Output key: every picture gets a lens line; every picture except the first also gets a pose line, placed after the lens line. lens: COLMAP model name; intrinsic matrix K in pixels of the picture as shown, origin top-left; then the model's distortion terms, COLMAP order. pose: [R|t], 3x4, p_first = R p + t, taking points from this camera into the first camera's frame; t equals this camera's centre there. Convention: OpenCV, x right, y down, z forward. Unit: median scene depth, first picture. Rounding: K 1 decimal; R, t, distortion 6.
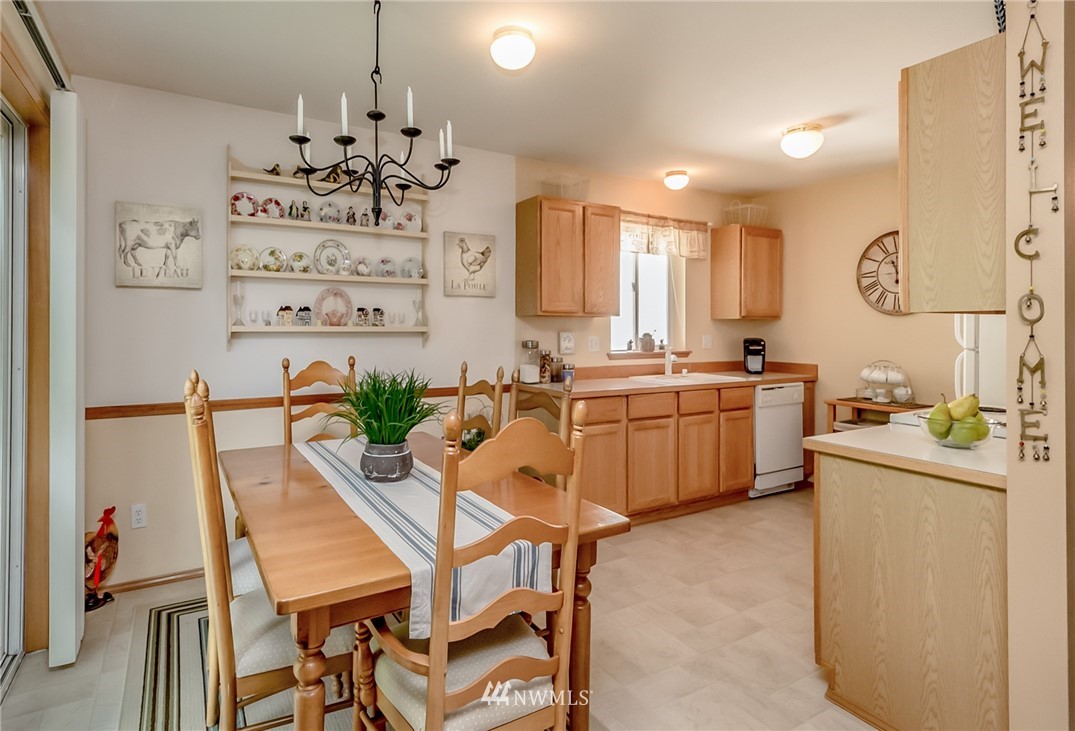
lens RADIAL K [[544.7, 0, 483.1], [0, 544.7, 322.4], [0, 0, 1]] dist [0.001516, 0.000804]
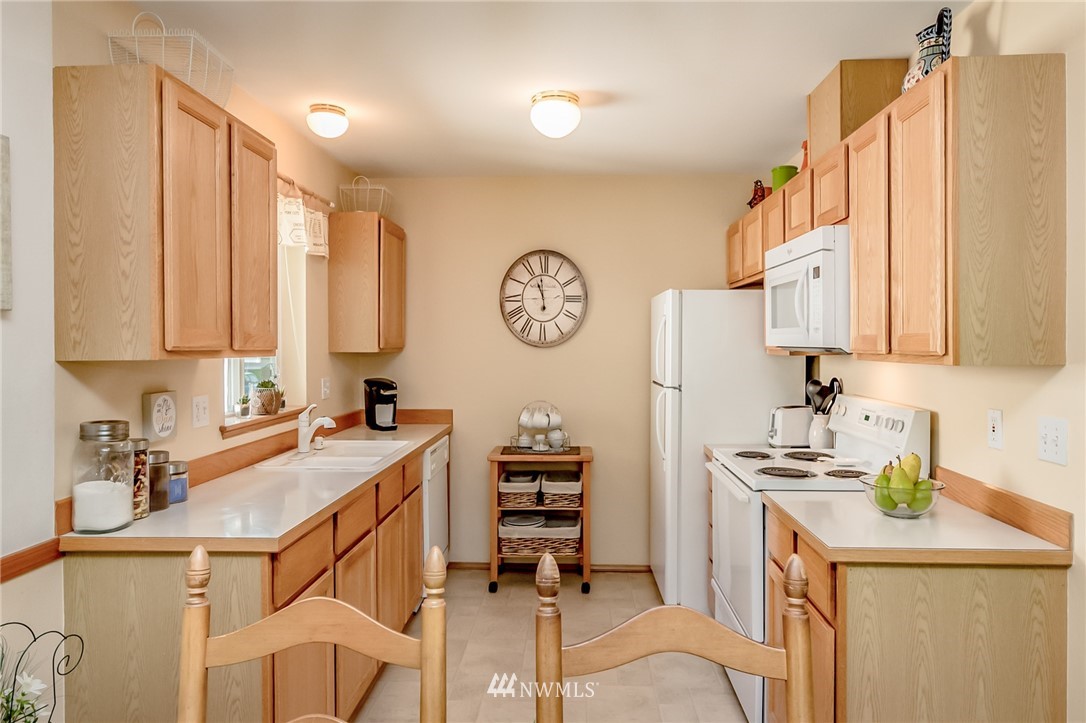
lens RADIAL K [[678.6, 0, 545.5], [0, 678.6, 345.9], [0, 0, 1]] dist [-0.003129, -0.000519]
pose [[0.516358, -0.008300, 0.856332, -0.162667], [0.001322, 0.999960, 0.008895, -0.024613], [-0.856372, -0.003461, 0.516348, 0.435121]]
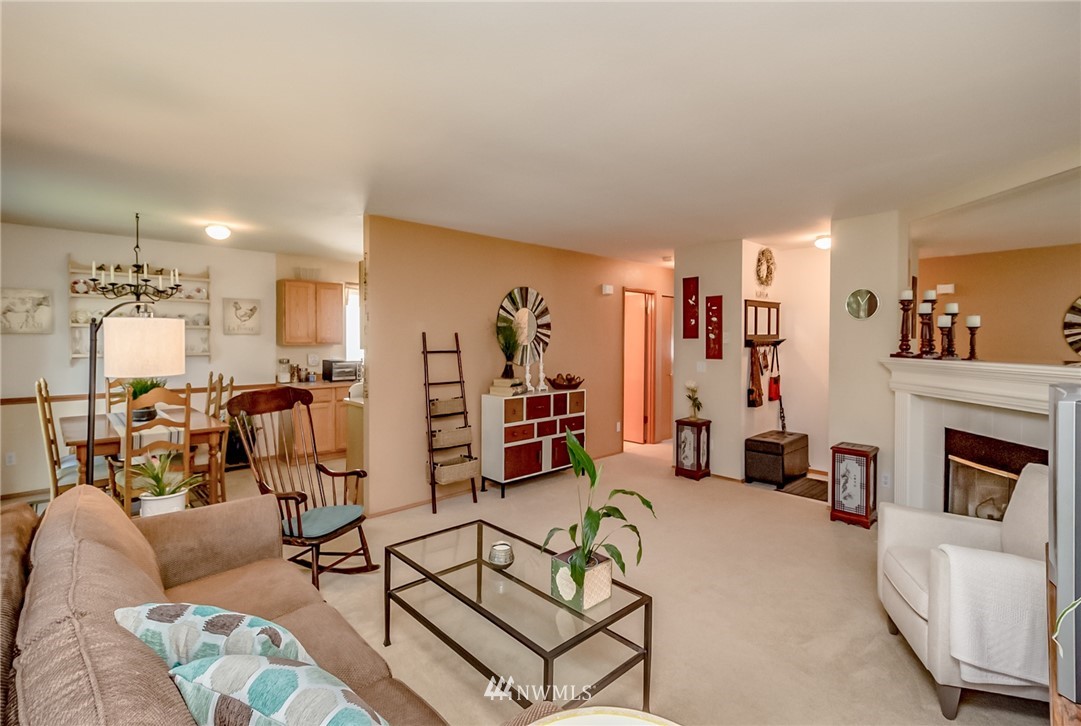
lens RADIAL K [[496.1, 0, 540.8], [0, 496.1, 338.9], [0, 0, 1]] dist [0.002429, -0.000118]
pose [[0.966591, -0.003079, 0.256305, 0.448678], [-0.001118, 0.999868, 0.016227, -0.054938], [-0.256322, -0.015971, 0.966460, -0.719633]]
